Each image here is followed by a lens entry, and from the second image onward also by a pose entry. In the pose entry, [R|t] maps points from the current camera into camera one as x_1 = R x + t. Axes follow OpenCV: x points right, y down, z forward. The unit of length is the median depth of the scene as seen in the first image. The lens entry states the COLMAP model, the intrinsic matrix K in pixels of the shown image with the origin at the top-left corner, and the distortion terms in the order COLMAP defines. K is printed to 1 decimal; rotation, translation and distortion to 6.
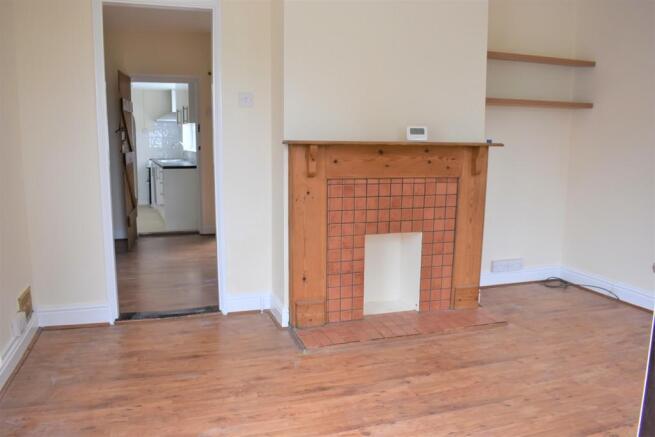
lens RADIAL K [[513.9, 0, 327.5], [0, 513.9, 218.5], [0, 0, 1]] dist [-0.090512, 0.006955]
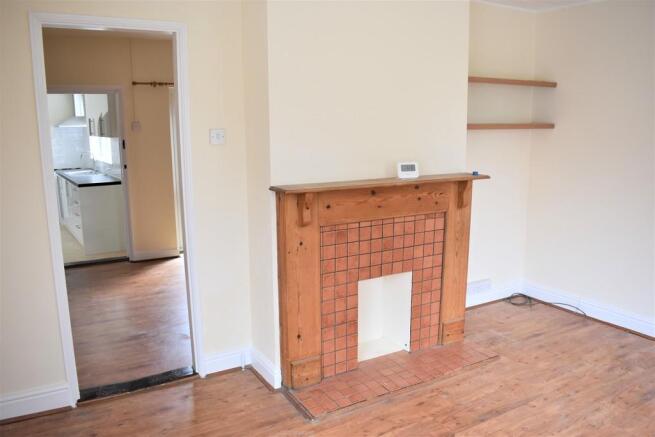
lens RADIAL K [[513.9, 0, 327.5], [0, 513.9, 218.5], [0, 0, 1]] dist [-0.090512, 0.006955]
pose [[0.978485, -0.053031, 0.199385, -0.159403], [0.046785, 0.998259, 0.035912, -0.116715], [-0.200942, -0.025811, 0.979263, 0.104809]]
